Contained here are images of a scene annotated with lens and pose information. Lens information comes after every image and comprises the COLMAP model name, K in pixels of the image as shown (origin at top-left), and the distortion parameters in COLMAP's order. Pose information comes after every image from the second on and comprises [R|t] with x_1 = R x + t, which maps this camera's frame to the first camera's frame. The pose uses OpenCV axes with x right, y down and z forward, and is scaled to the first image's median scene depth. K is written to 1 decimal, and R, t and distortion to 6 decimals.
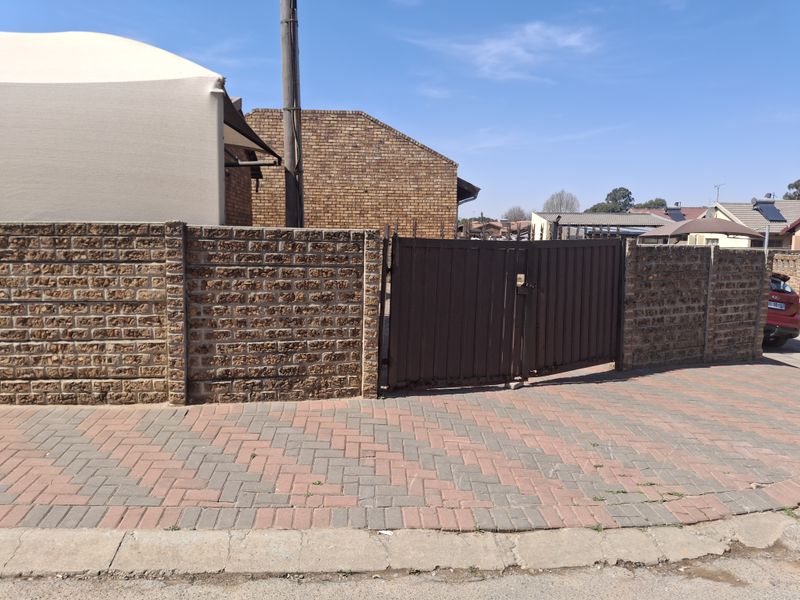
lens RADIAL K [[600.3, 0, 400.0], [0, 600.3, 300.0], [0, 0, 1]] dist [0.142713, -0.278727]
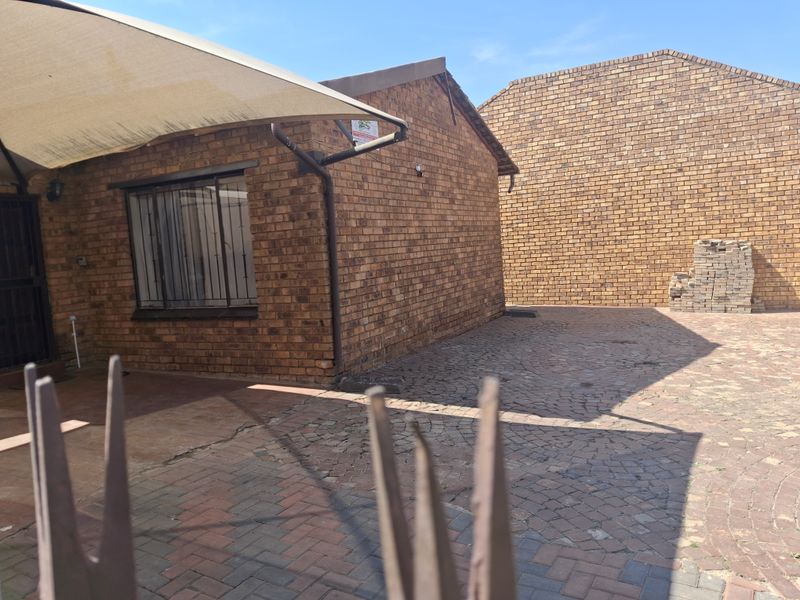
lens RADIAL K [[596.3, 0, 400.0], [0, 596.3, 300.0], [0, 0, 1]] dist [0.094063, -0.175540]
pose [[0.834701, -0.020696, -0.550314, 0.149535], [0.018114, 0.999785, -0.010126, -0.134093], [0.550405, -0.001516, 0.834896, 0.985967]]
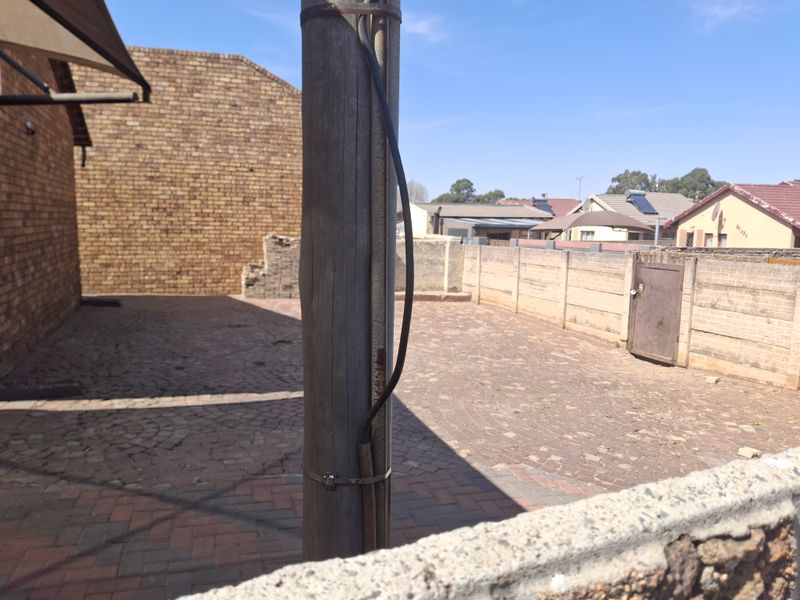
lens RADIAL K [[608.8, 0, 400.0], [0, 608.8, 300.0], [0, 0, 1]] dist [0.093976, -0.191767]
pose [[0.968639, -0.027468, 0.246951, -0.227254], [0.023008, 0.999516, 0.020926, -0.128080], [-0.247407, -0.014588, 0.968802, 0.846946]]
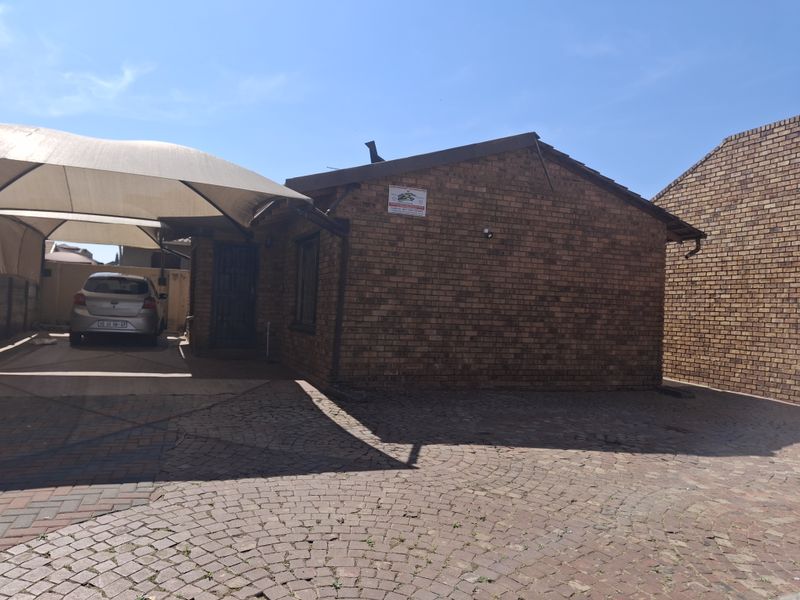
lens RADIAL K [[596.3, 0, 400.0], [0, 596.3, 300.0], [0, 0, 1]] dist [0.094063, -0.175540]
pose [[0.255273, -0.017080, -0.966718, 0.981214], [-0.148554, 0.987279, -0.056670, -0.150472], [0.955389, 0.158076, 0.249489, 1.656531]]
